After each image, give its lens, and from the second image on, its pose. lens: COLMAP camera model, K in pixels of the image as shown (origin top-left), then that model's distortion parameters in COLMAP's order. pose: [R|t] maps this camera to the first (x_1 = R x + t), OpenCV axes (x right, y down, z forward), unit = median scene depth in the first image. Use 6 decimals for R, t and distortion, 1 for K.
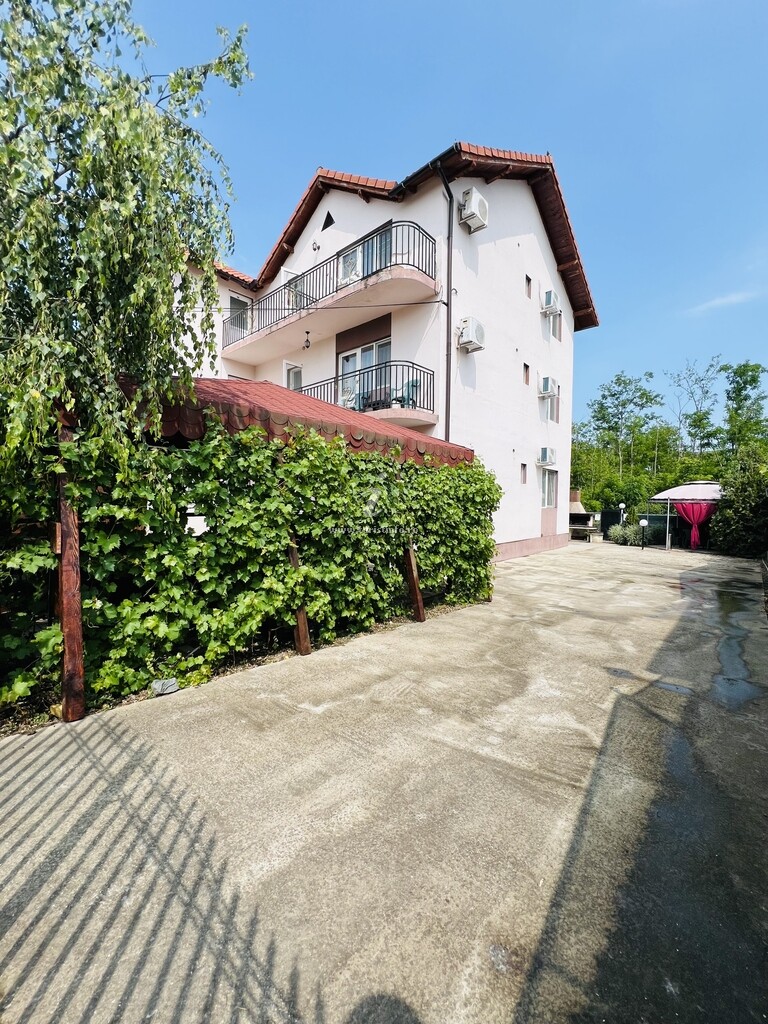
lens RADIAL K [[410.4, 0, 384.2], [0, 410.4, 518.2], [0, 0, 1]] dist [-0.001474, 0.000590]
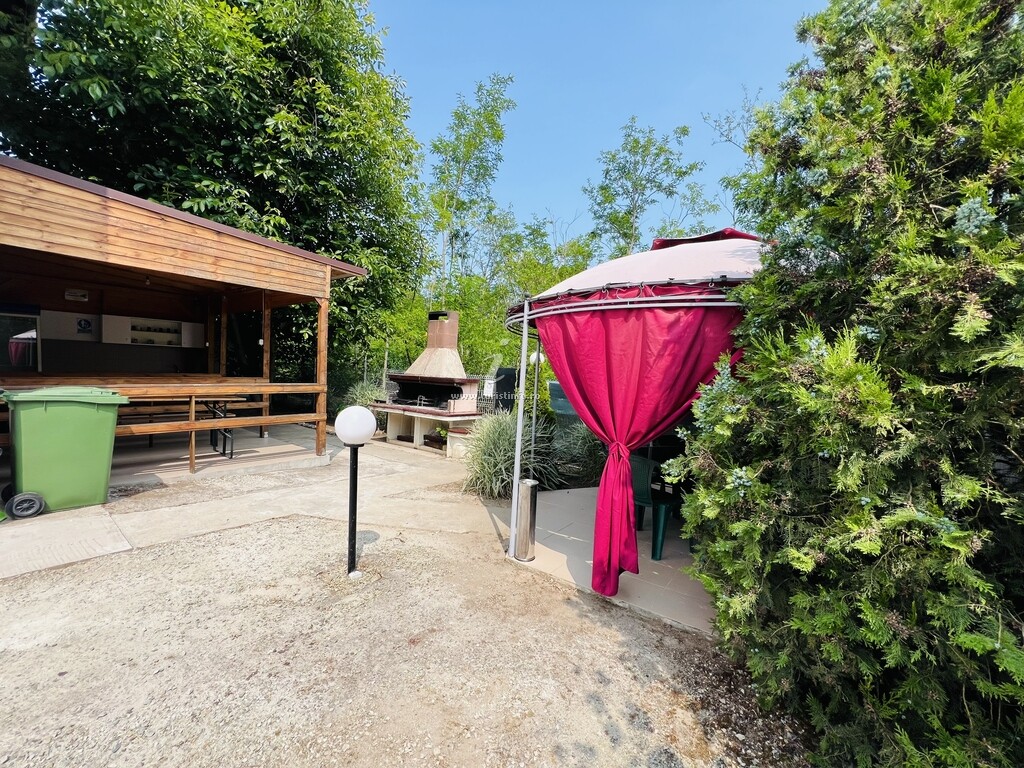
lens RADIAL K [[411.2, 0, 514.6], [0, 411.2, 384.2], [0, 0, 1]] dist [-0.000374, 0.000562]
pose [[0.996952, 0.027325, 0.073073, 0.675341], [-0.027349, 0.999626, -0.000674, -0.007265], [-0.073064, -0.001327, 0.997326, 0.805183]]
